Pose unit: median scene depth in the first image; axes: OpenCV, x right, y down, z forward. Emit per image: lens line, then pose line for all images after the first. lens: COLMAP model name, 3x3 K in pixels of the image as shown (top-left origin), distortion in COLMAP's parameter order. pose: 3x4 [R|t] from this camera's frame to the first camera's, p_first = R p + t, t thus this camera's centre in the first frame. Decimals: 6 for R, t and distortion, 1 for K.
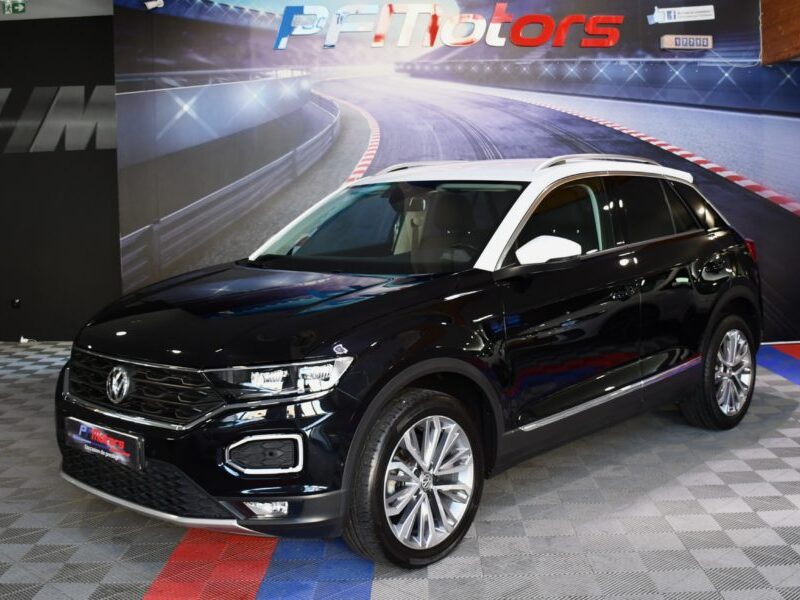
lens RADIAL K [[947.8, 0, 413.6], [0, 947.8, 309.5], [0, 0, 1]] dist [-0.117037, 0.000000]
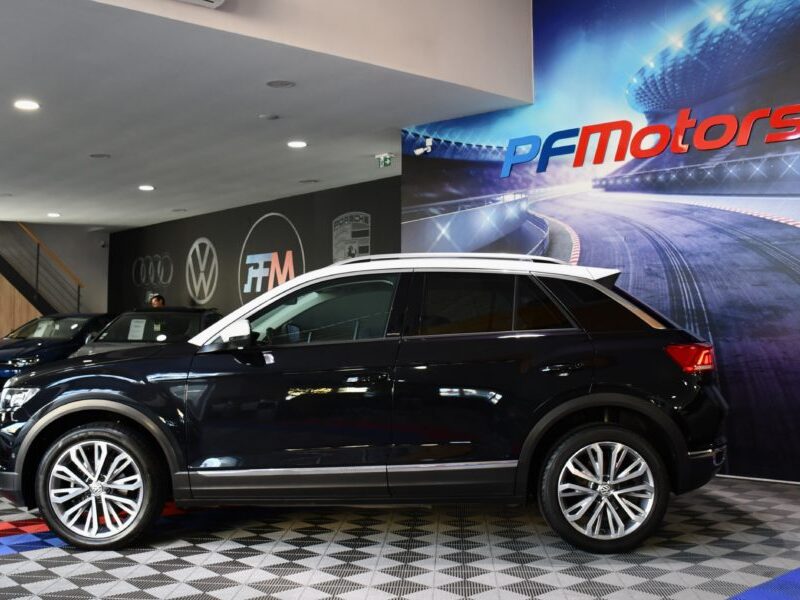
lens RADIAL K [[934.4, 0, 437.3], [0, 934.4, 302.1], [0, 0, 1]] dist [-0.115924, 0.000000]
pose [[0.688135, -0.001131, -0.725582, 0.616704], [-0.101424, 0.990031, -0.097733, -0.005651], [0.718459, 0.140845, 0.681160, 0.179253]]
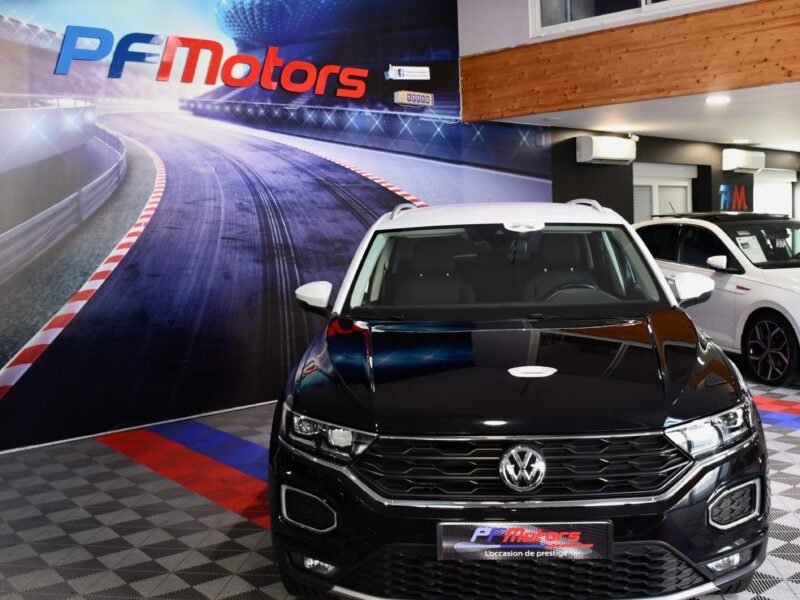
lens RADIAL K [[897.5, 0, 376.0], [0, 897.5, 300.8], [0, 0, 1]] dist [-0.132629, 0.000000]
pose [[0.801650, -0.053174, 0.595425, -0.394140], [0.082879, 0.996303, -0.022610, -0.027504], [-0.592021, 0.067474, 0.803093, 0.192623]]
